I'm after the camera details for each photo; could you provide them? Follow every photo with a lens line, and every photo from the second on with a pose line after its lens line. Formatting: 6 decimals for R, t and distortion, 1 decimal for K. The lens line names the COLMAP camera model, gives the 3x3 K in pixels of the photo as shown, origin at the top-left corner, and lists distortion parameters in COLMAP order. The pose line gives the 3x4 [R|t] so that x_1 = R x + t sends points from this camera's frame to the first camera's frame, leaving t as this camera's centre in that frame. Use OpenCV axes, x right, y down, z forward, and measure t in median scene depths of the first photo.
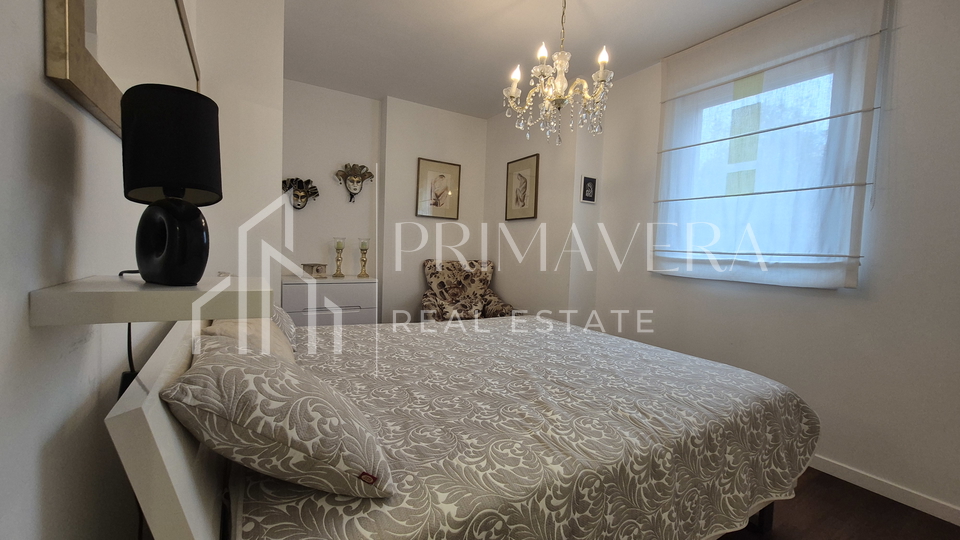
lens RADIAL K [[391.2, 0, 482.8], [0, 391.2, 267.3], [0, 0, 1]] dist [0.001701, -0.000103]
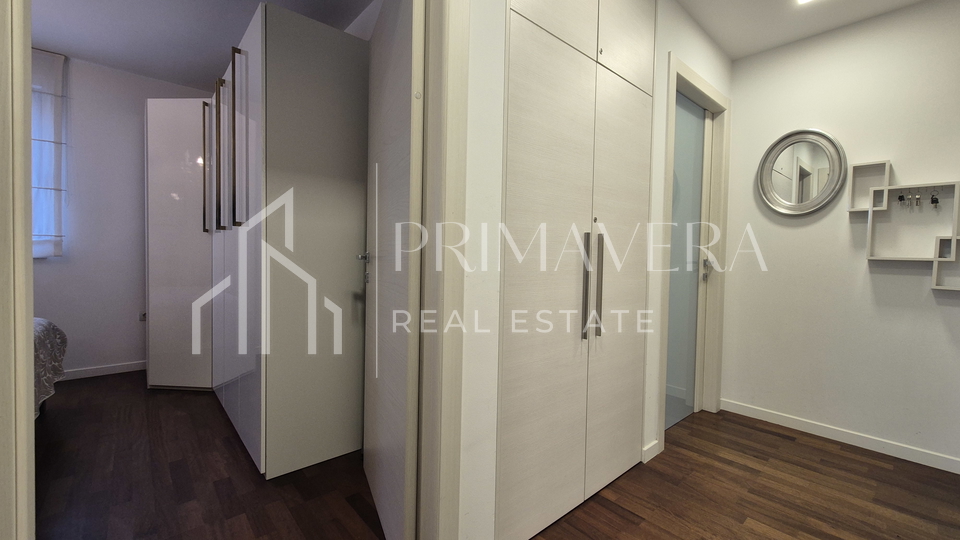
lens RADIAL K [[391.2, 0, 482.8], [0, 391.2, 267.3], [0, 0, 1]] dist [0.001701, -0.000103]
pose [[-0.170475, -0.072379, 0.982700, -0.617834], [0.022217, 0.996763, 0.077269, 0.009762], [-0.985112, 0.035006, -0.168315, -0.276646]]
